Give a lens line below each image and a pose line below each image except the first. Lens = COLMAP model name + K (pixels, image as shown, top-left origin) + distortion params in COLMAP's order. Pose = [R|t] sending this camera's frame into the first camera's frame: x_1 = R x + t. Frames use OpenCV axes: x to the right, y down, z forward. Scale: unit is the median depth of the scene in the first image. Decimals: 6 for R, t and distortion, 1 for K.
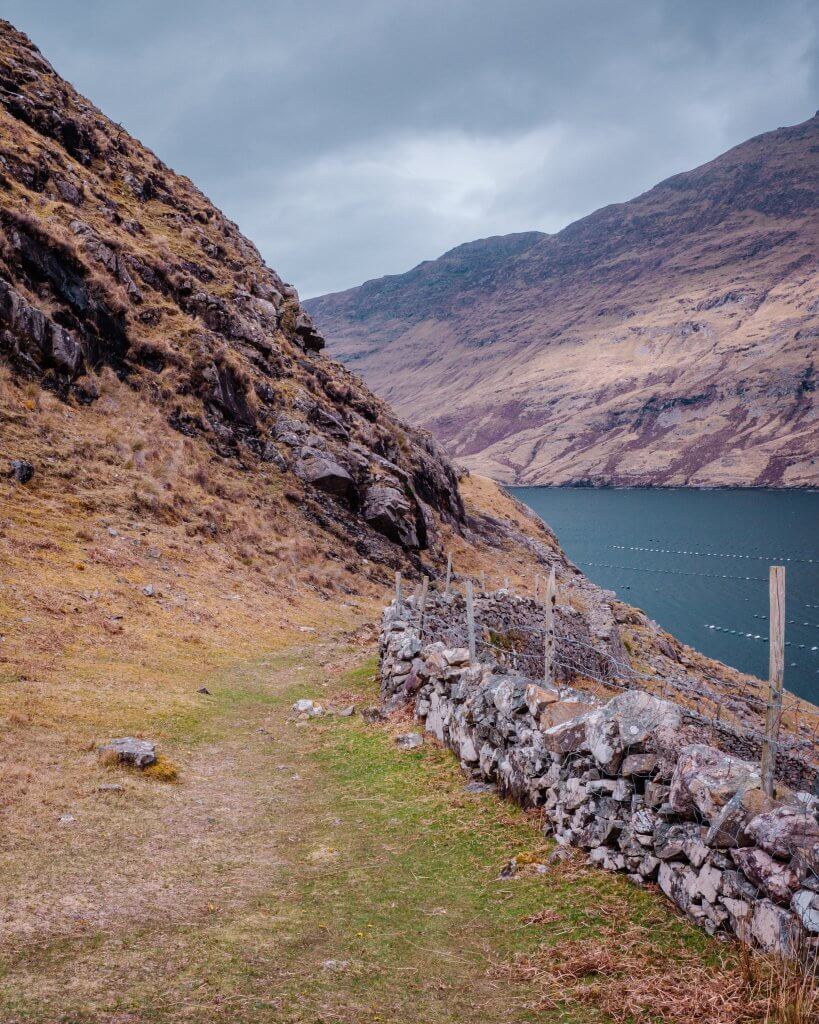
lens RADIAL K [[2165.2, 0, 409.5], [0, 2165.2, 512.0], [0, 0, 1]] dist [0.044186, 0.436243]
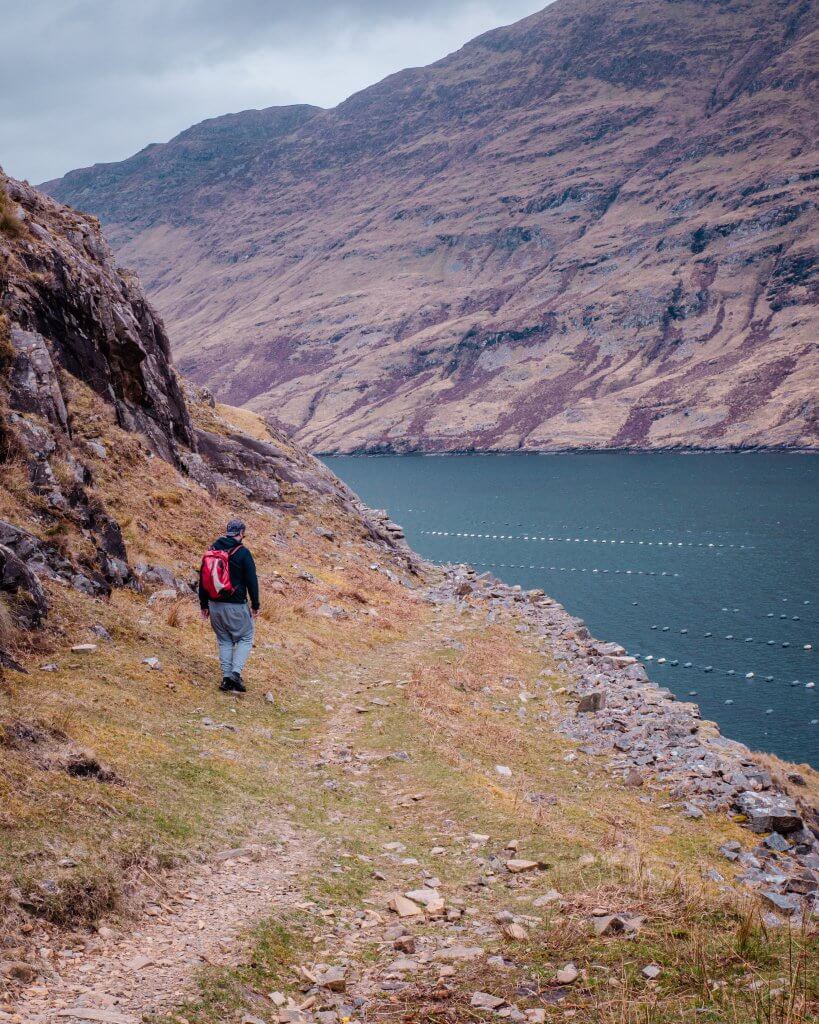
lens RADIAL K [[2165.2, 0, 409.5], [0, 2165.2, 512.0], [0, 0, 1]] dist [0.044186, 0.436243]
pose [[0.993715, -0.026756, 0.108692, 0.010254], [0.027085, 0.999632, -0.001550, 0.009056], [-0.108611, 0.004485, 0.994074, 0.275007]]
